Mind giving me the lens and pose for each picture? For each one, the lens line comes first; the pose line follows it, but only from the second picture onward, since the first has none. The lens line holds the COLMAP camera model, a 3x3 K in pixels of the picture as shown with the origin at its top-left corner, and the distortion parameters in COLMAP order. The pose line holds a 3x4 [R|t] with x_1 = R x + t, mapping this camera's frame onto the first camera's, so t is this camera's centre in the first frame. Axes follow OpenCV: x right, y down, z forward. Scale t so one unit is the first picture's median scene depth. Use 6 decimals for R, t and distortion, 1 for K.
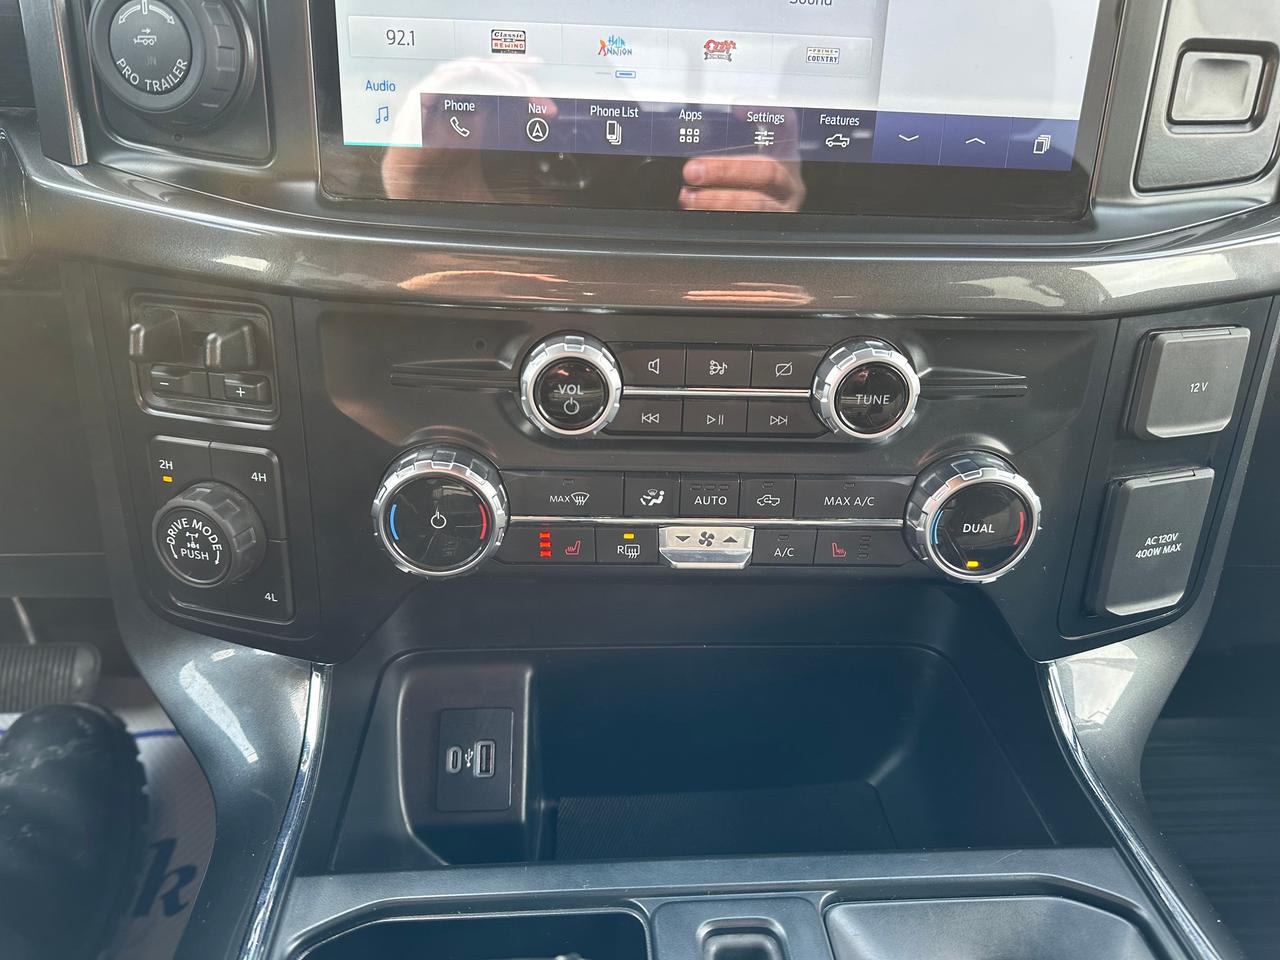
lens RADIAL K [[901.6, 0, 640.0], [0, 901.6, 480.0], [0, 0, 1]] dist [0.203661, -0.384099]
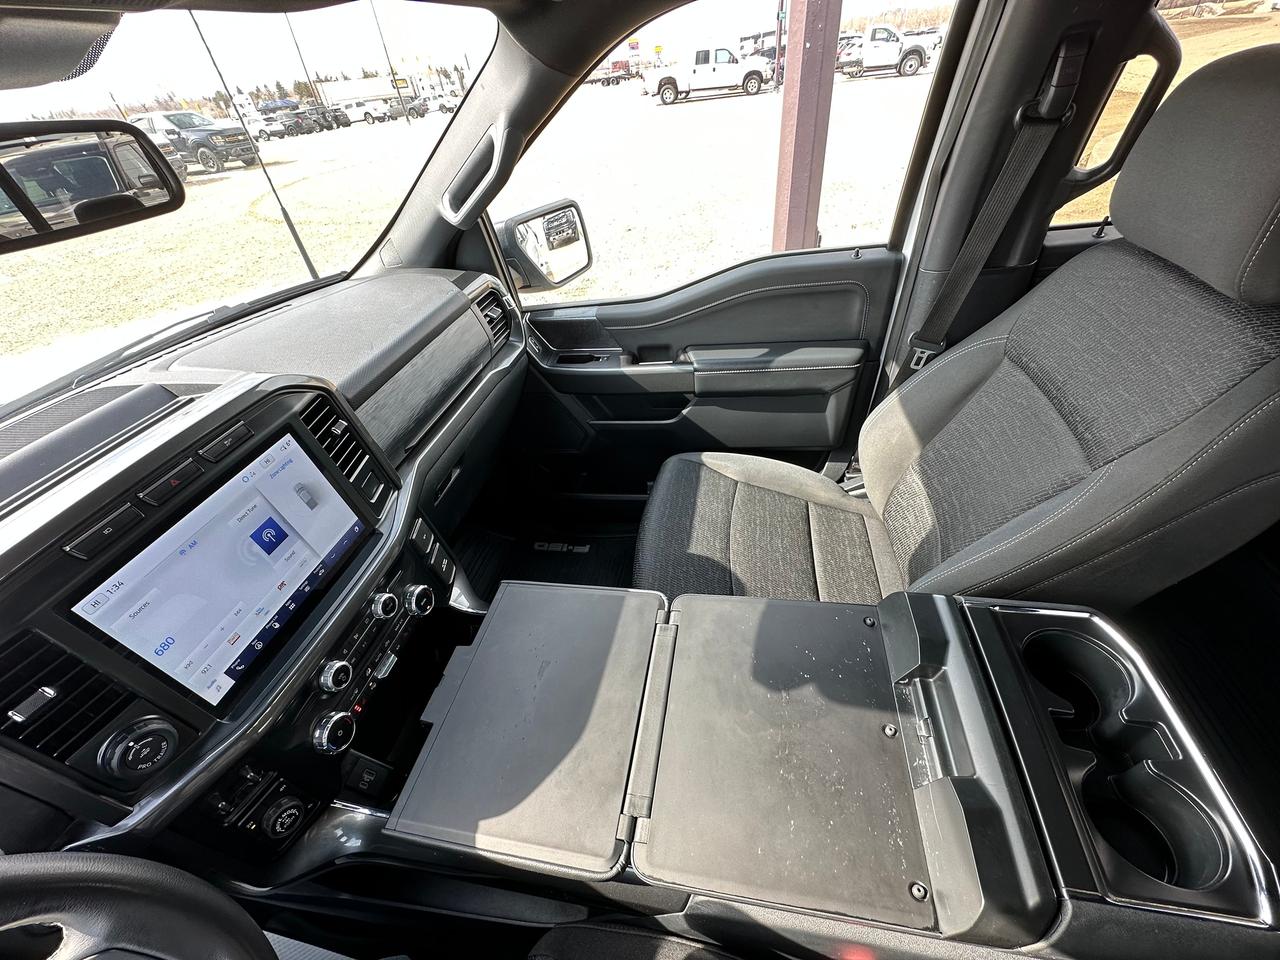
lens RADIAL K [[514.6, 0, 636.2], [0, 514.6, 482.5], [0, 0, 1]] dist [0.008190, 0.000137]
pose [[0.260811, -0.673544, 0.691604, -0.624804], [0.556801, 0.690186, 0.462187, -0.861133], [-0.788639, 0.264542, 0.555037, -1.179162]]
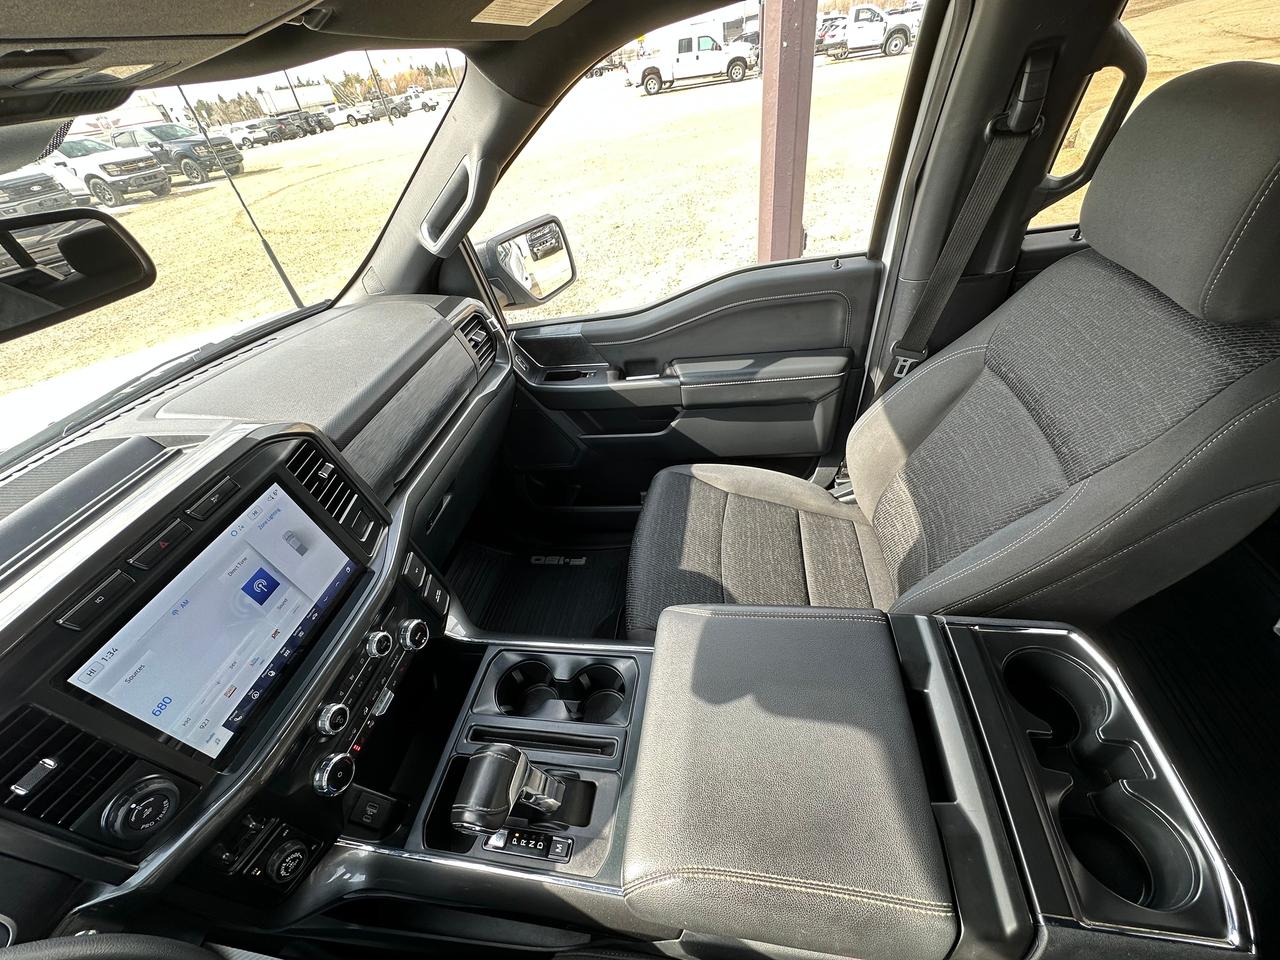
lens RADIAL K [[514.3, 0, 635.7], [0, 514.3, 483.4], [0, 0, 1]] dist [0.007593, 0.000108]
pose [[0.233987, -0.693069, 0.681840, -0.520860], [0.585059, 0.660491, 0.470593, -0.939600], [-0.776502, 0.288804, 0.560033, -1.290158]]
